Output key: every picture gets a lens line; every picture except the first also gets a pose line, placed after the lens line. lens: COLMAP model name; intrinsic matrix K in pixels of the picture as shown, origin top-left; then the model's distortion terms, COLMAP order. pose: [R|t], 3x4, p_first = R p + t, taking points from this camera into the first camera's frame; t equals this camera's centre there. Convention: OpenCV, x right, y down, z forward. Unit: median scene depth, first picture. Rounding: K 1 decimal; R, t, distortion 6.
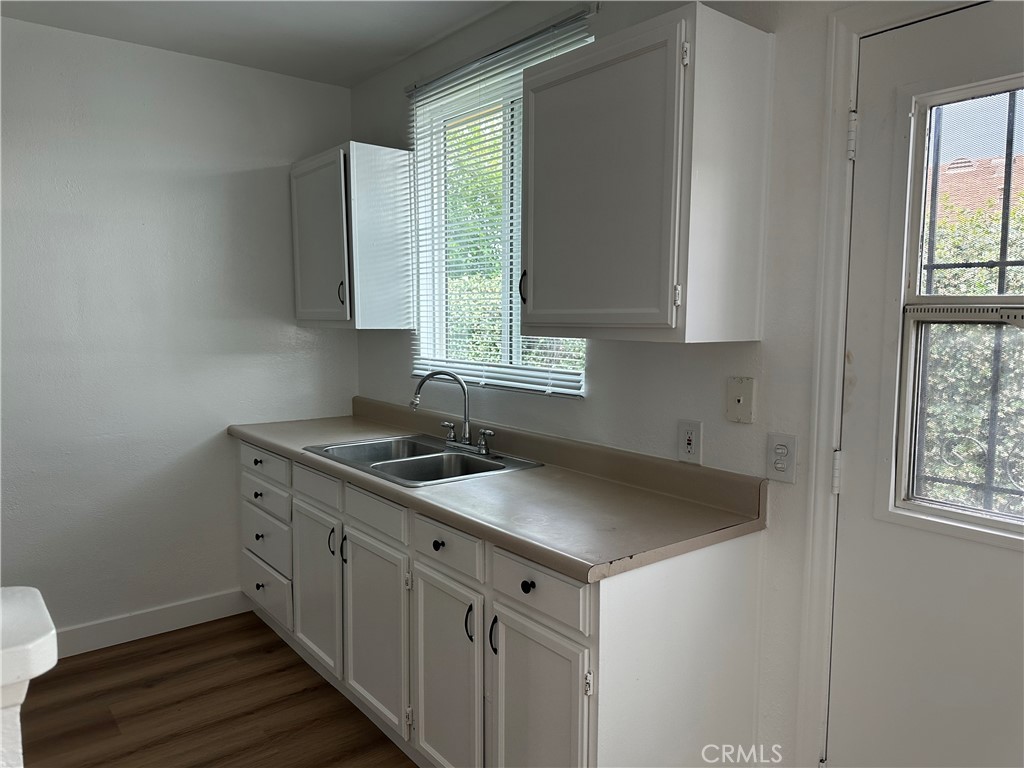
lens RADIAL K [[727.0, 0, 512.0], [0, 727.0, 384.0], [0, 0, 1]] dist [0.000354, -0.004521]
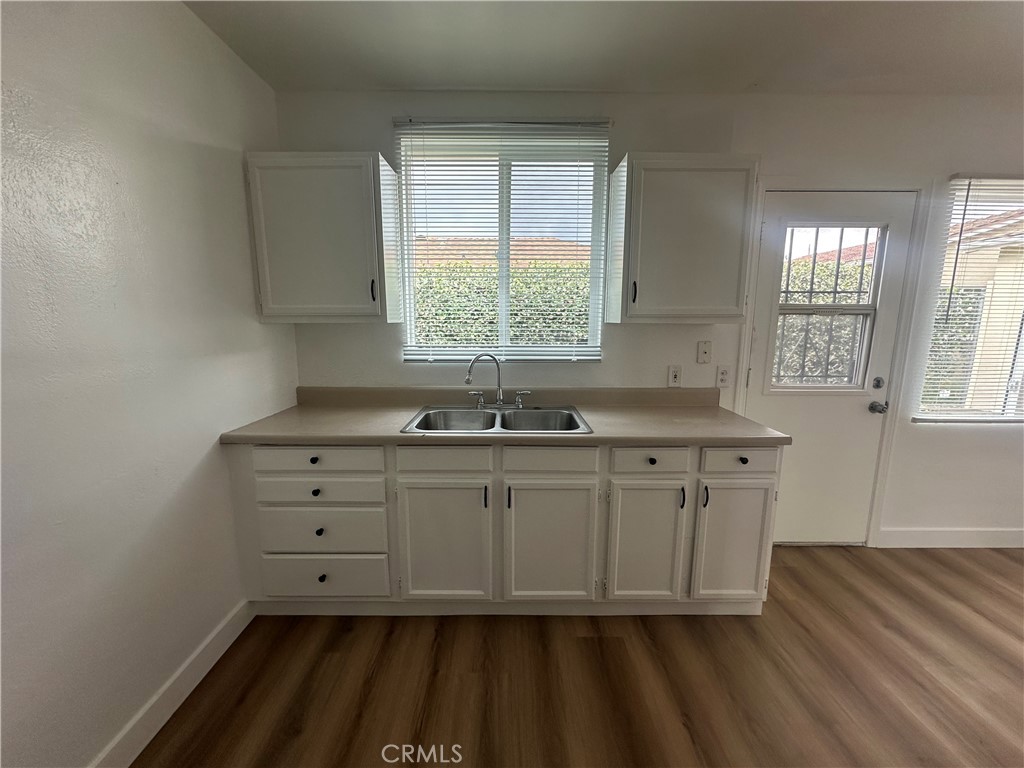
lens RADIAL K [[410.9, 0, 512.0], [0, 410.9, 384.0], [0, 0, 1]] dist [-0.004524, -0.000153]
pose [[0.621417, -0.134291, 0.771885, -0.710005], [0.075121, 0.990875, 0.111913, -0.045693], [-0.779870, -0.011560, 0.625834, 0.519687]]
